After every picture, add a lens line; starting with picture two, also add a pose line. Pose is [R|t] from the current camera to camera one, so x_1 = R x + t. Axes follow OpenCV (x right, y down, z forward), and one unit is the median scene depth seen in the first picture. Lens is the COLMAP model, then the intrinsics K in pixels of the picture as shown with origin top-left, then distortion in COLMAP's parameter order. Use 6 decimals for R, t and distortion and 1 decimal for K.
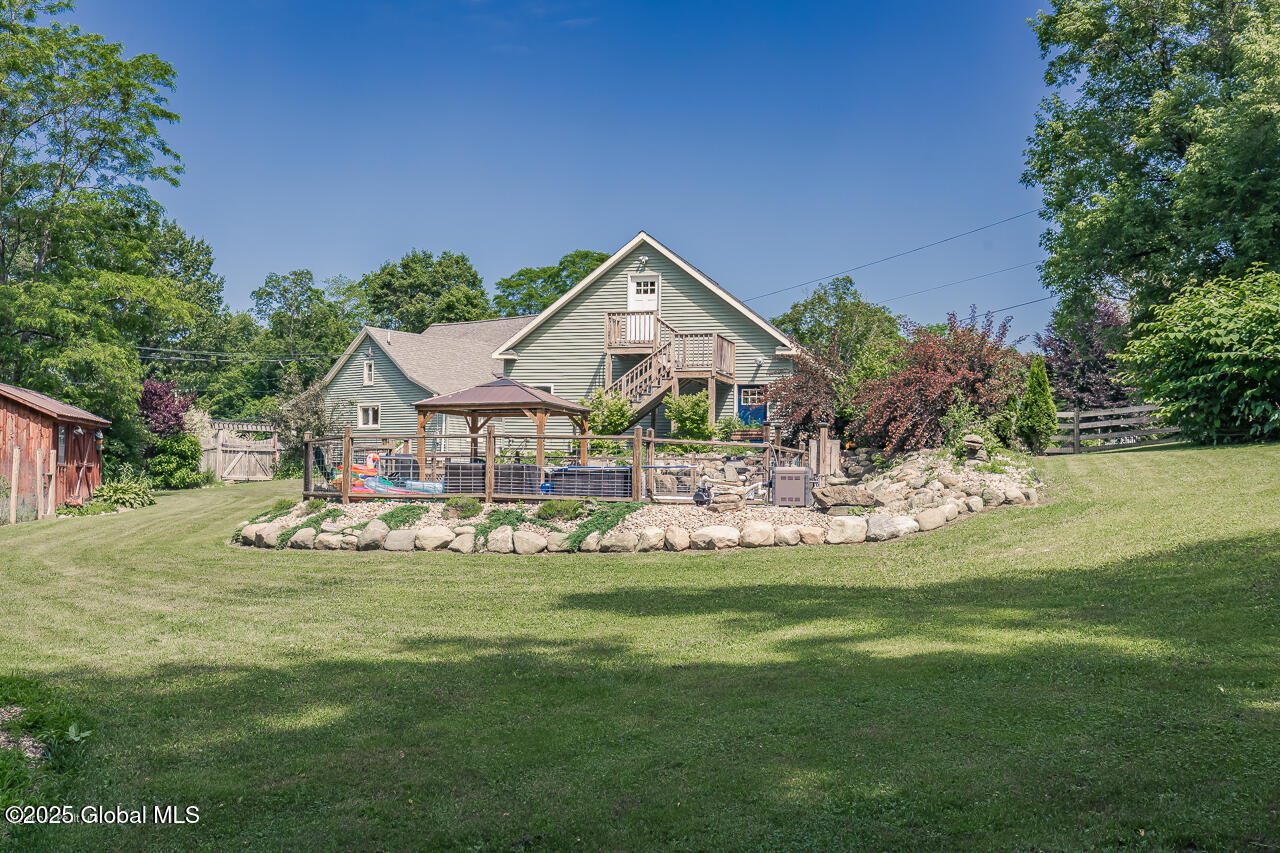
lens RADIAL K [[1231.8, 0, 617.9], [0, 1231.8, 428.5], [0, 0, 1]] dist [0.002719, 0.000000]
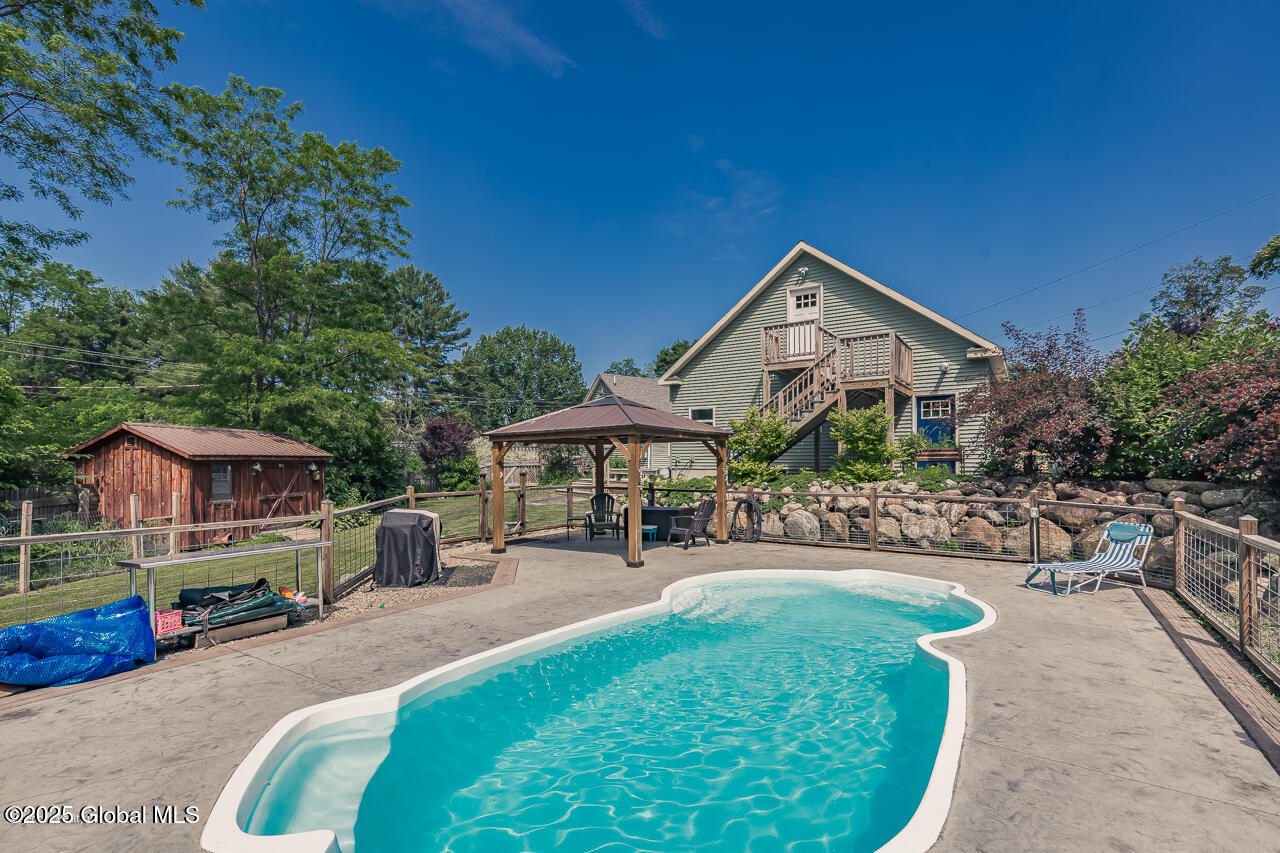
lens RADIAL K [[576.5, 0, 638.9], [0, 576.5, 453.9], [0, 0, 1]] dist [0.007307, -0.000198]
pose [[0.960112, -0.022343, -0.278721, 0.022342], [0.030639, 0.999207, 0.025444, -0.011730], [0.277932, -0.032969, 0.960035, 0.587434]]
